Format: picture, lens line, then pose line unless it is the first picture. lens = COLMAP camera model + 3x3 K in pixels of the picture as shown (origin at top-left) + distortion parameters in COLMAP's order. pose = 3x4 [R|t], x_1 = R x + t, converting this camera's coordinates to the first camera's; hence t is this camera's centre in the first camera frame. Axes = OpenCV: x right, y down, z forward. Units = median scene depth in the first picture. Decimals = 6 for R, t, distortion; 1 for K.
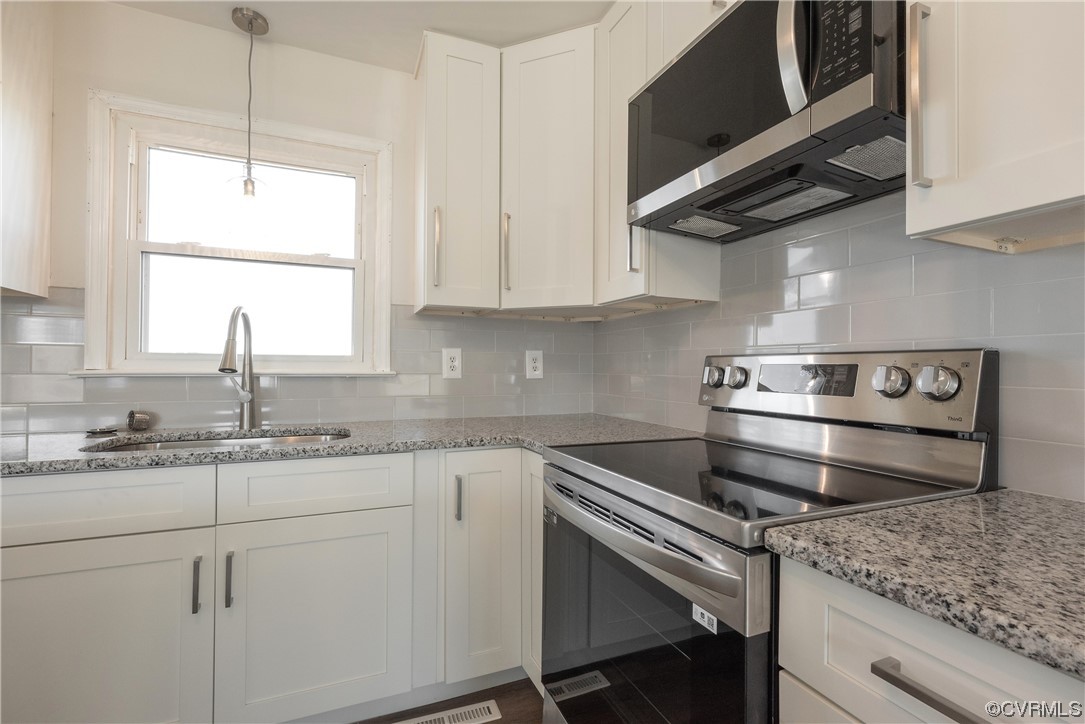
lens RADIAL K [[488.4, 0, 541.1], [0, 488.4, 363.0], [0, 0, 1]] dist [0.000032, -0.000042]
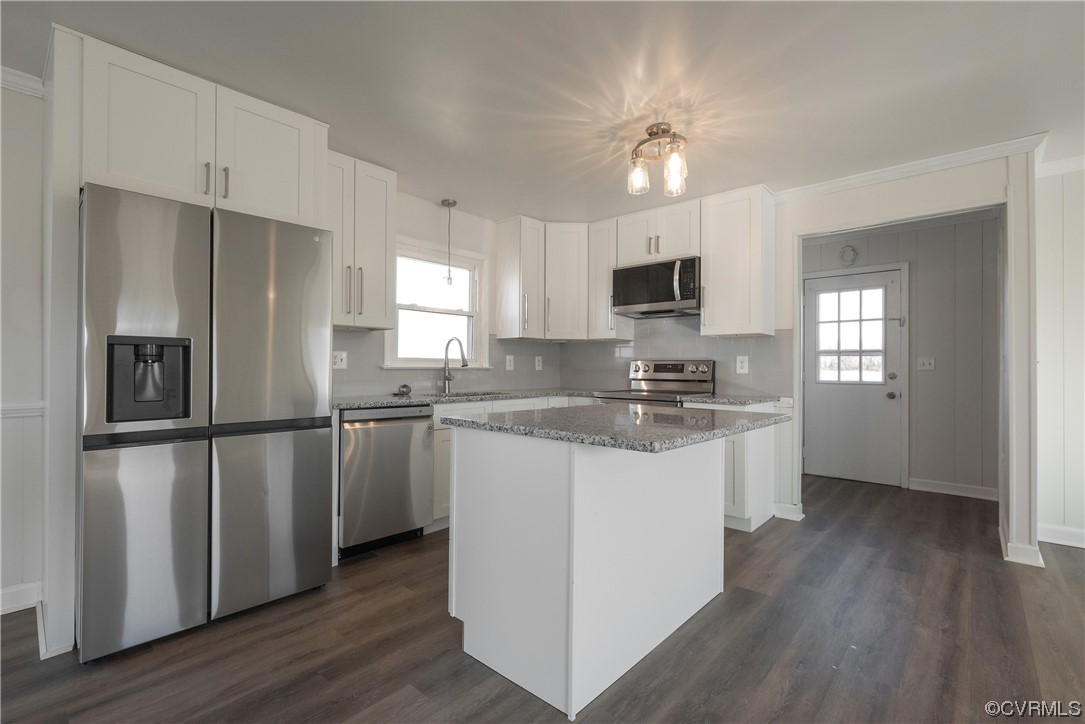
lens RADIAL K [[488.4, 0, 541.1], [0, 488.4, 363.0], [0, 0, 1]] dist [0.000032, -0.000042]
pose [[0.902438, 0.002866, 0.430810, -1.161372], [-0.003929, 0.999991, 0.001576, -0.003177], [-0.430801, -0.003115, 0.902442, -1.120890]]
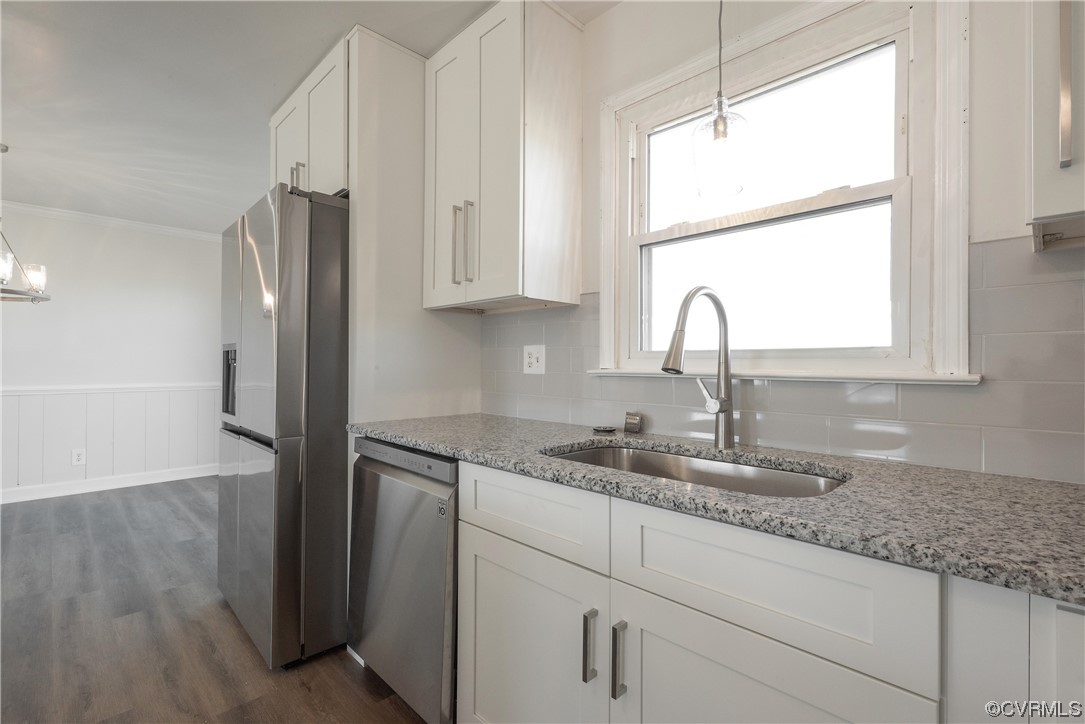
lens RADIAL K [[488.4, 0, 541.1], [0, 488.4, 363.0], [0, 0, 1]] dist [0.000032, -0.000042]
pose [[0.379052, -0.007472, -0.925345, -0.007347], [0.007959, 0.999957, -0.004814, 0.004804], [0.925341, -0.005540, 0.379095, 0.456332]]
